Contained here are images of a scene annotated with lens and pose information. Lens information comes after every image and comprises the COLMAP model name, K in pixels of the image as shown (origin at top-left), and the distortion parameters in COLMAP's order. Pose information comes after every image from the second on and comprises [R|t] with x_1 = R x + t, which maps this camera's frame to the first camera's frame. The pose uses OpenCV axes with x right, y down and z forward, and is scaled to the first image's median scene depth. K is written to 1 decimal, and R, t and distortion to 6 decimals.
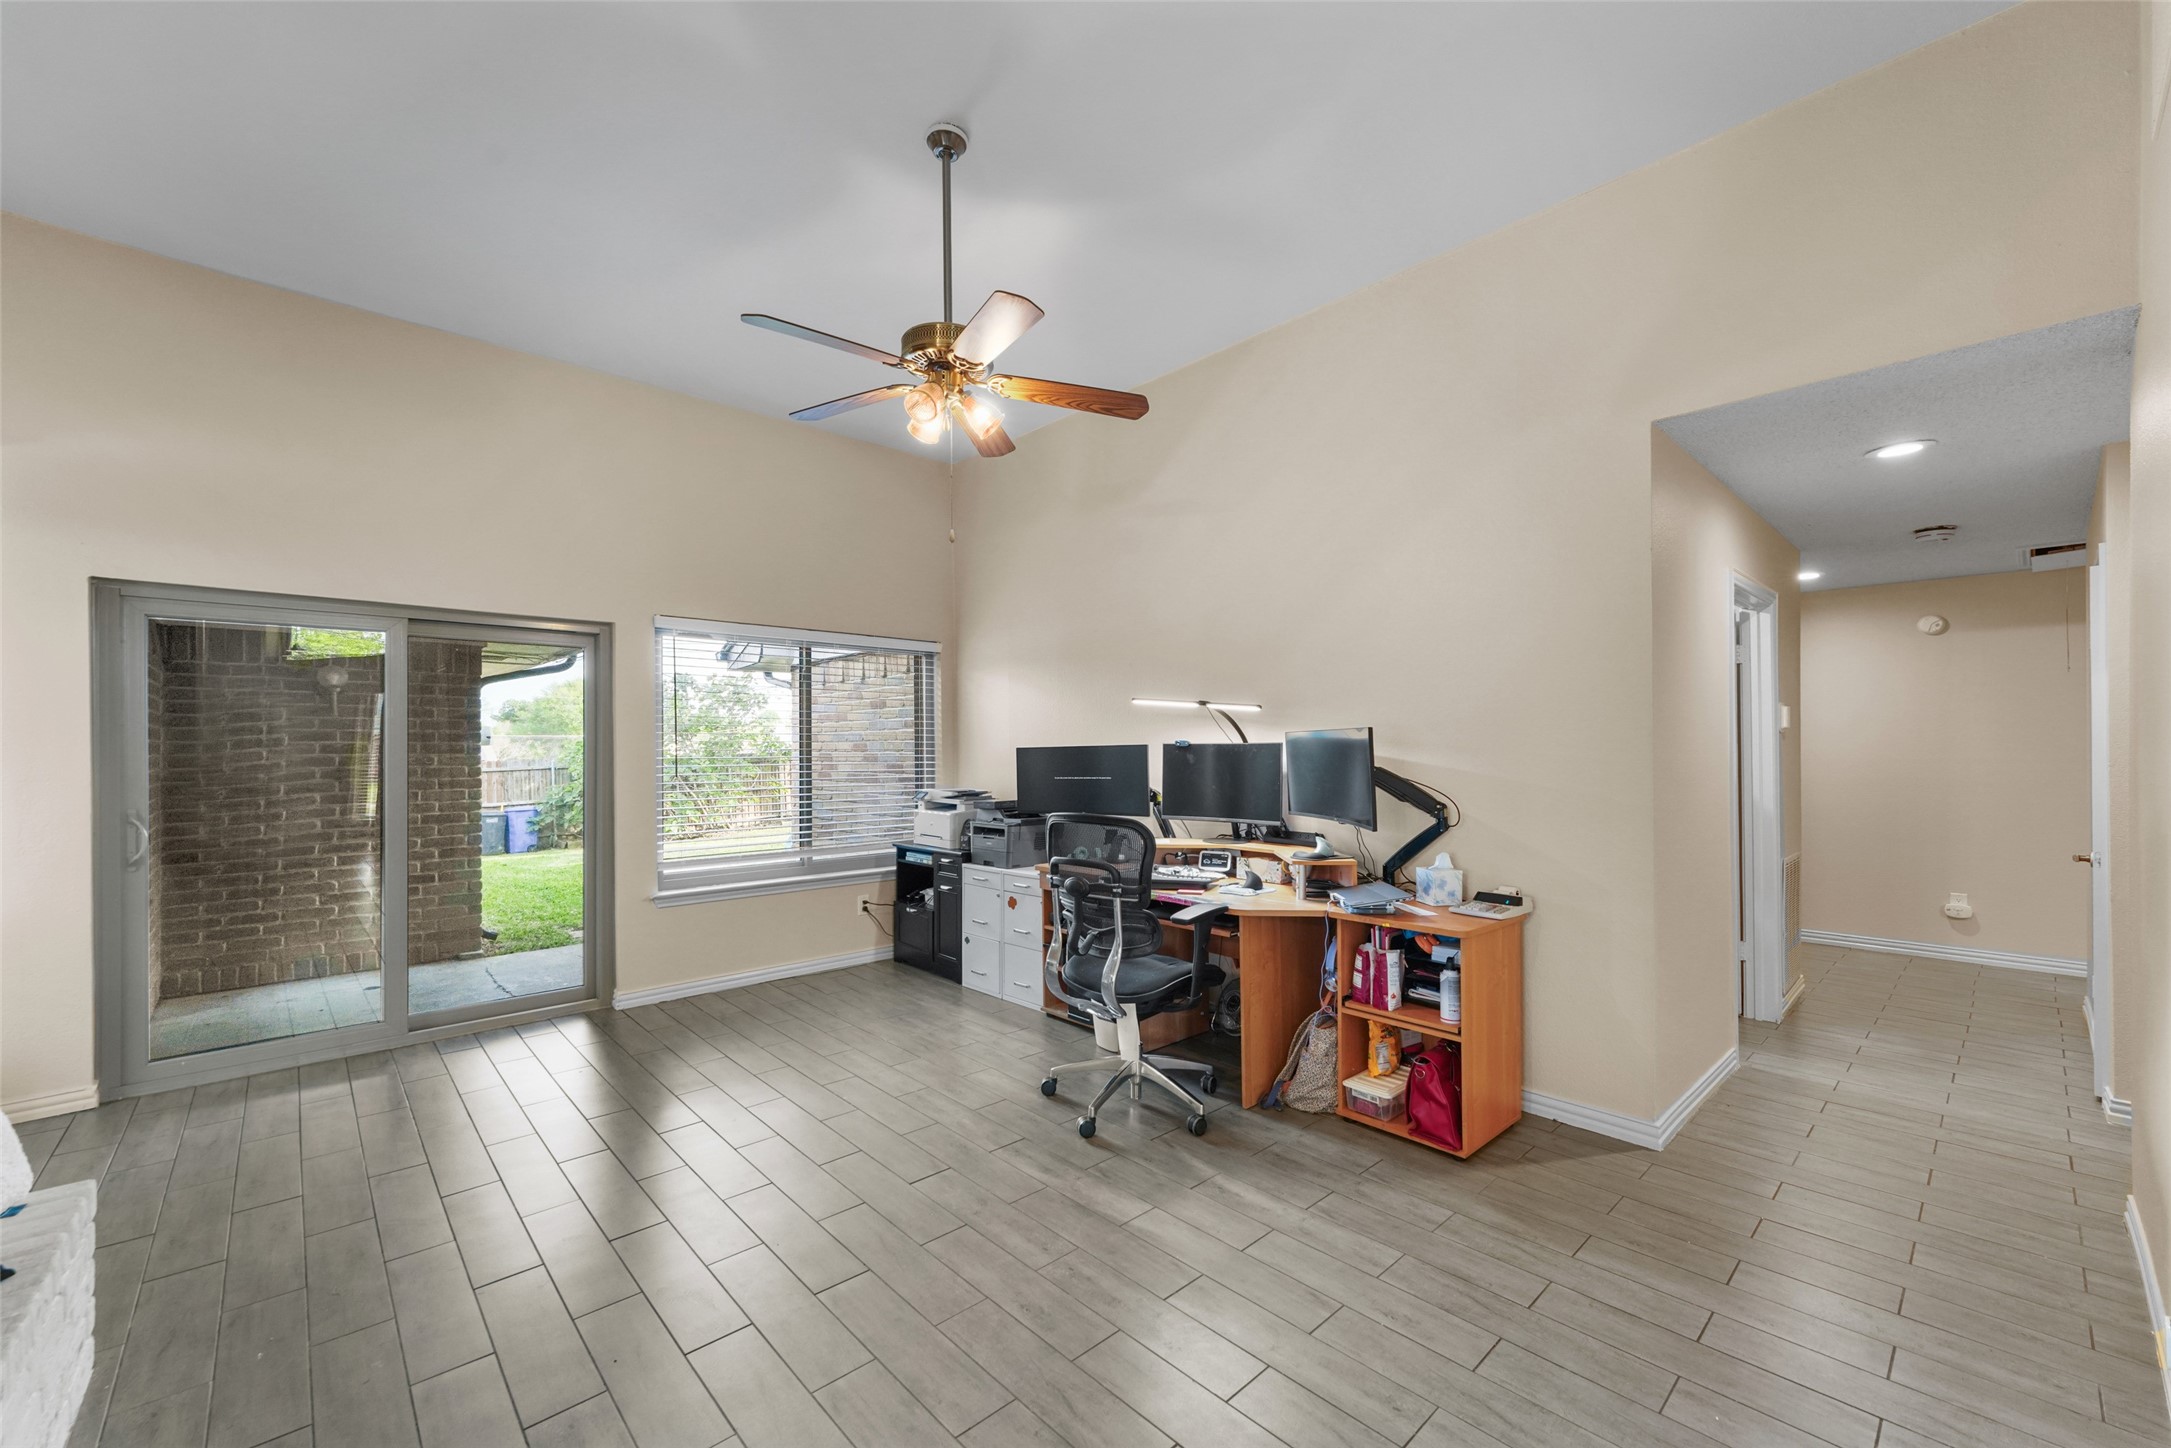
lens RADIAL K [[858.4, 0, 1066.6], [0, 858.4, 727.2], [0, 0, 1]] dist [0.010954, -0.000810]
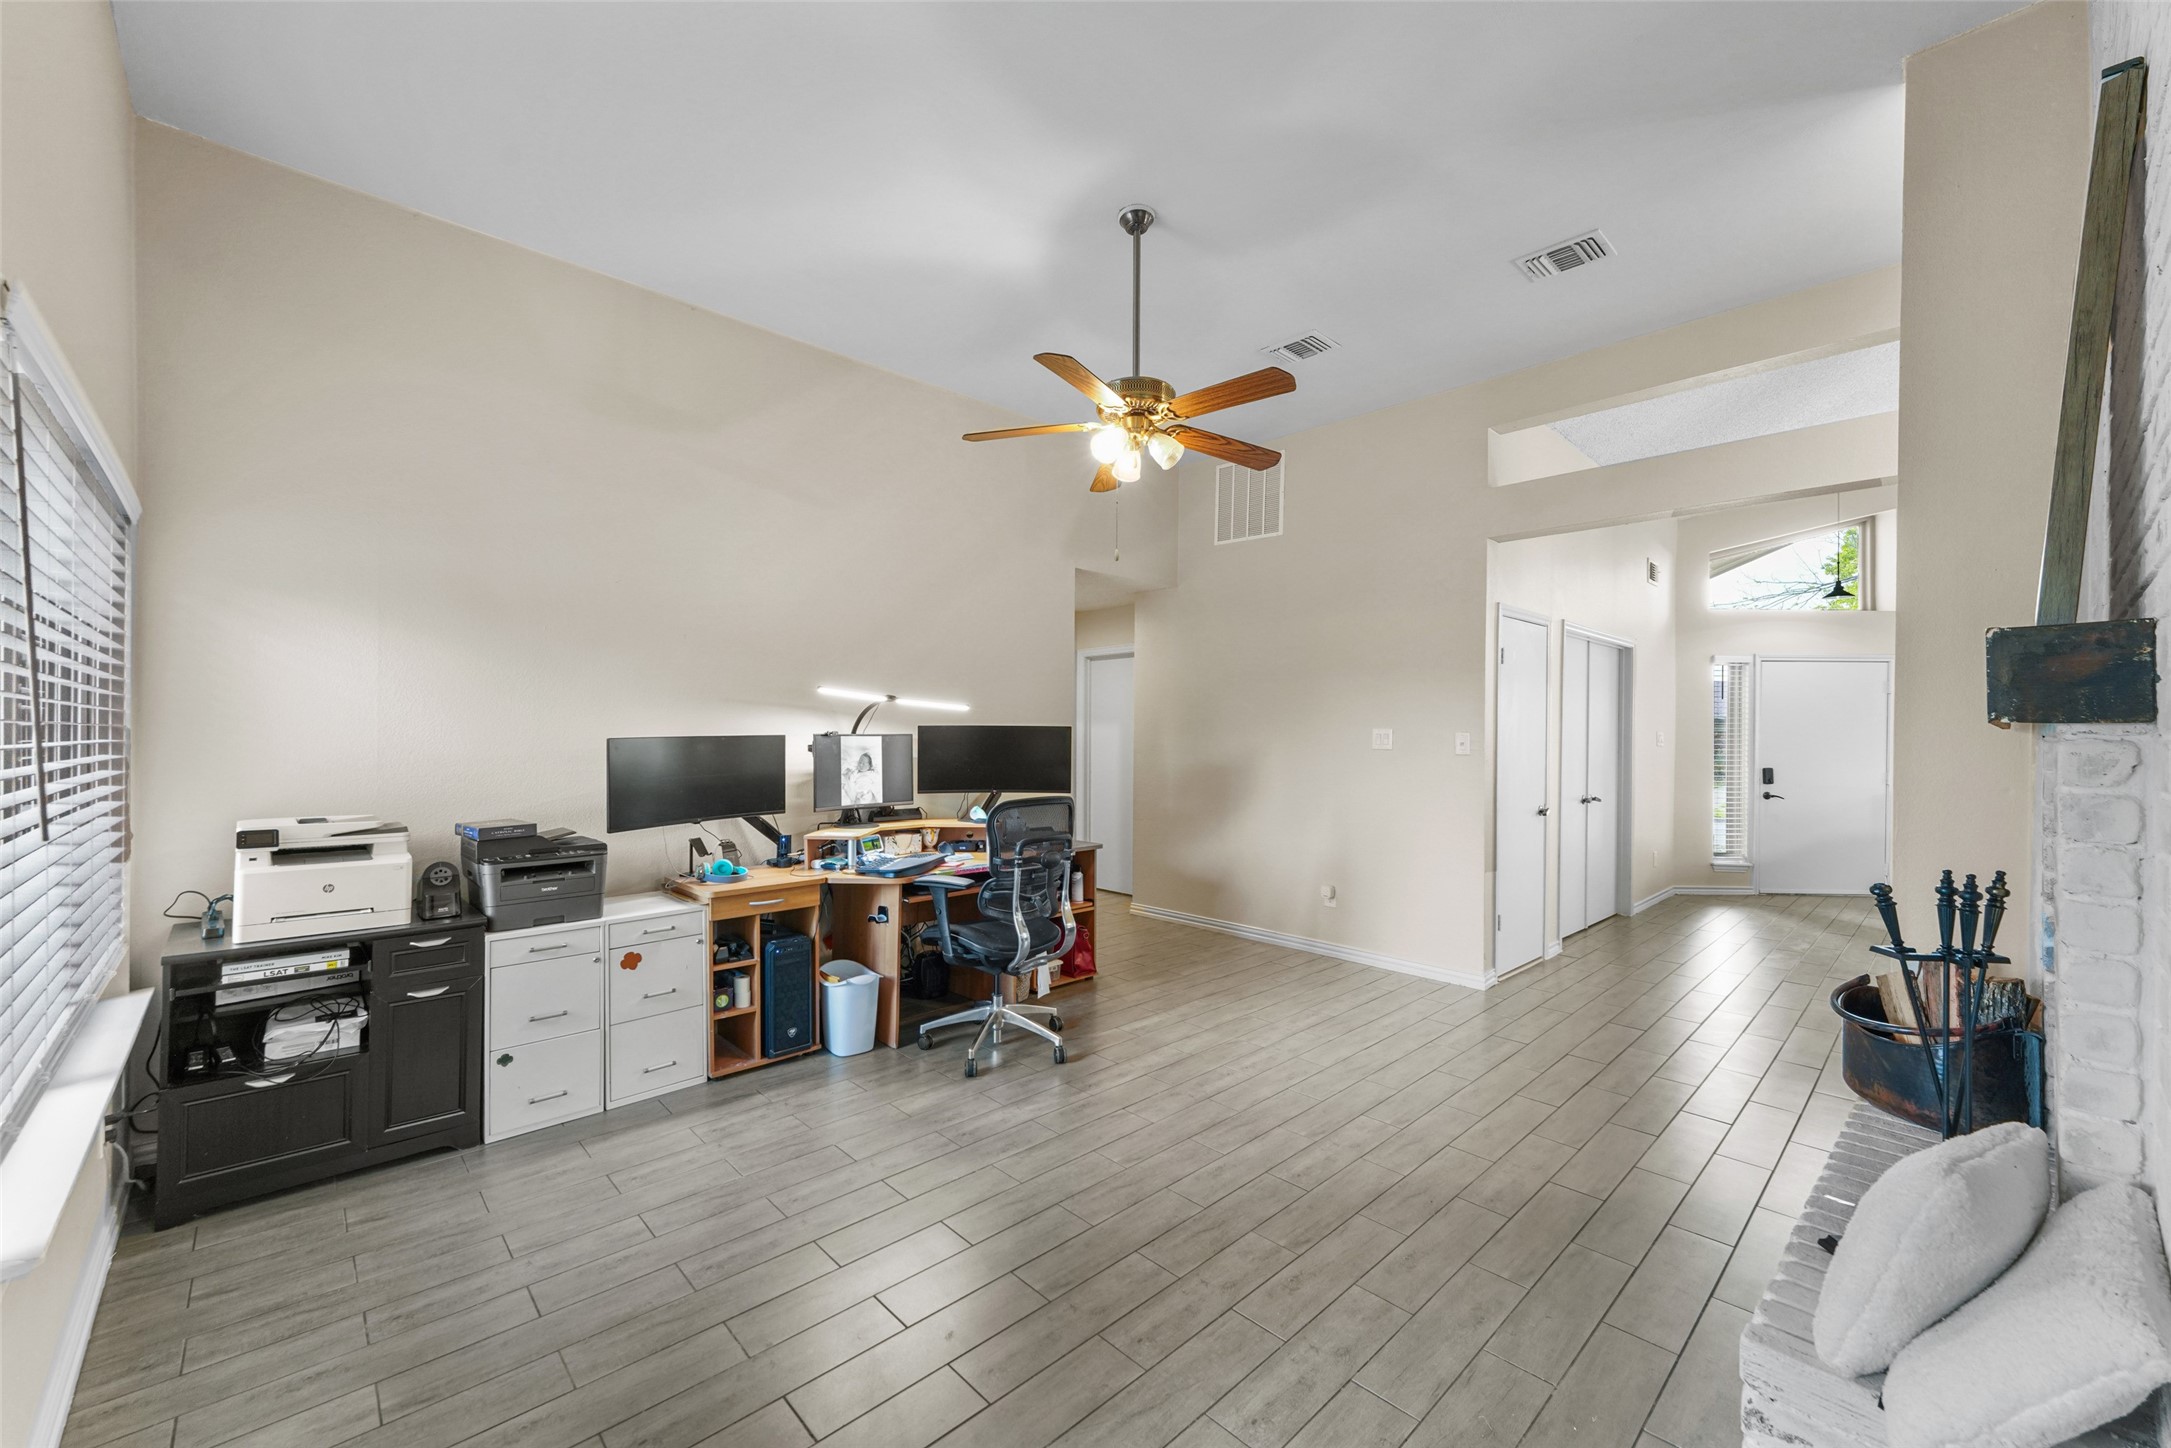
lens RADIAL K [[858.4, 0, 1066.6], [0, 858.4, 727.2], [0, 0, 1]] dist [0.010954, -0.000810]
pose [[-0.015131, 0.006800, 0.999862, -0.768448], [-0.034707, 0.999371, -0.007322, 0.007739], [-0.999283, -0.034813, -0.014885, 0.663222]]
